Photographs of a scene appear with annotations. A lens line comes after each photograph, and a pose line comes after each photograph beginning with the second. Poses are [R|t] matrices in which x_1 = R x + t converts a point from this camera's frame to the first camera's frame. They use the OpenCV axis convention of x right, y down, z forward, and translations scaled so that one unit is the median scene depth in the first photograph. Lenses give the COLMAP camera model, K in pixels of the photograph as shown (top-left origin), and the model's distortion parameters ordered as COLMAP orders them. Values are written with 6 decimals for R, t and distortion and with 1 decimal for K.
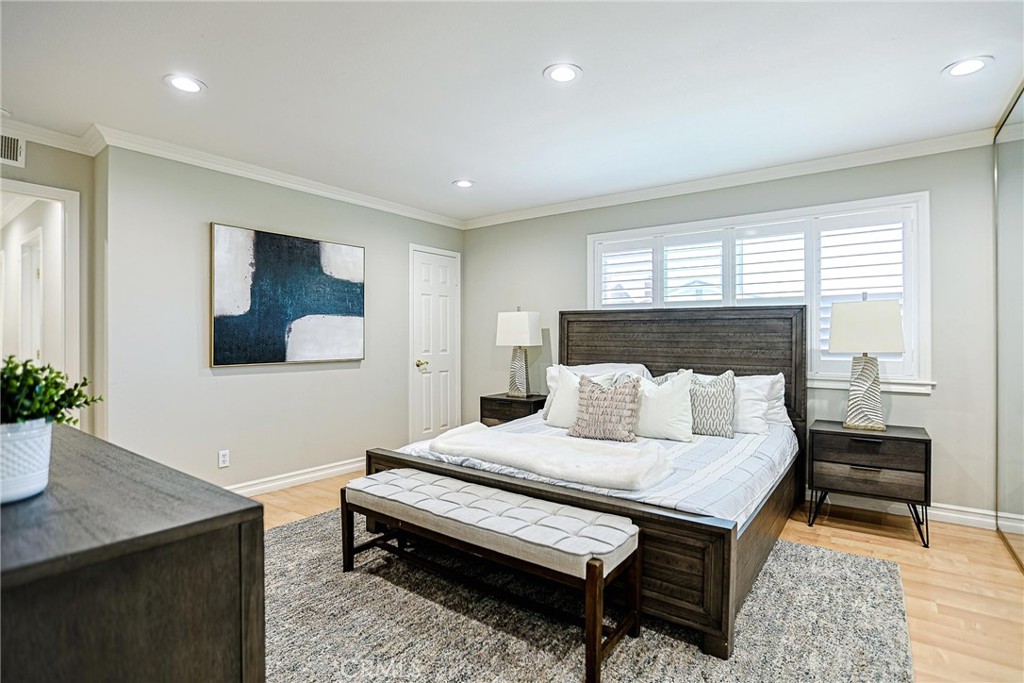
lens RADIAL K [[500.3, 0, 515.2], [0, 500.3, 344.5], [0, 0, 1]] dist [-0.034649, 0.004637]
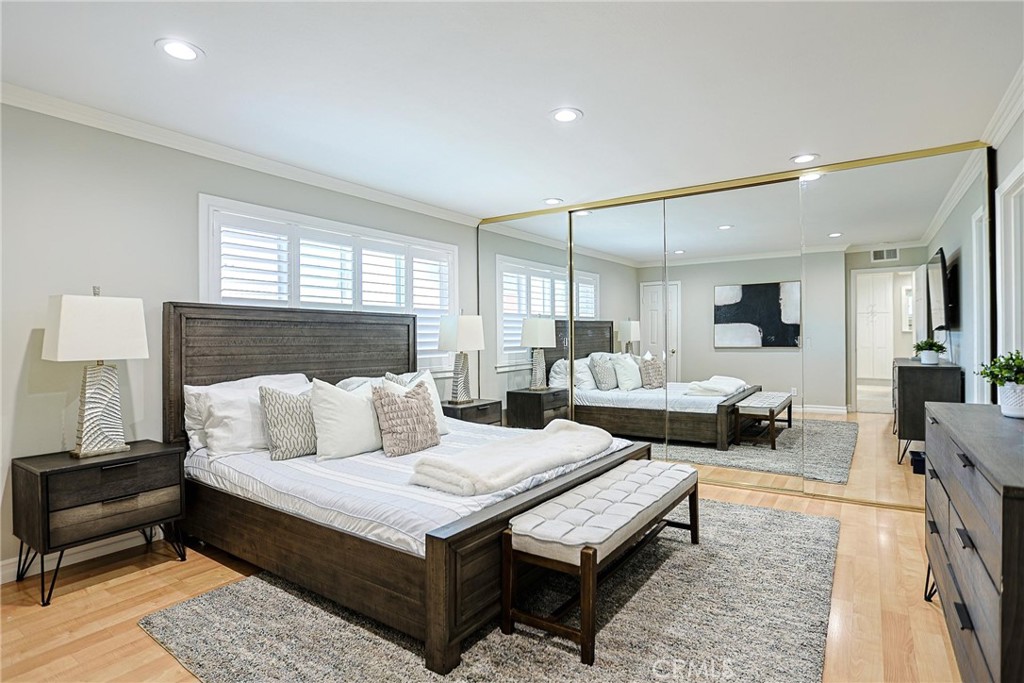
lens RADIAL K [[540.3, 0, 512.8], [0, 540.3, 334.2], [0, 0, 1]] dist [0.000113, 0.000099]
pose [[-0.038990, -0.000230, 0.999240, -0.794702], [0.012491, 0.999922, 0.000717, -0.027300], [-0.999162, 0.012510, -0.038984, 0.785896]]
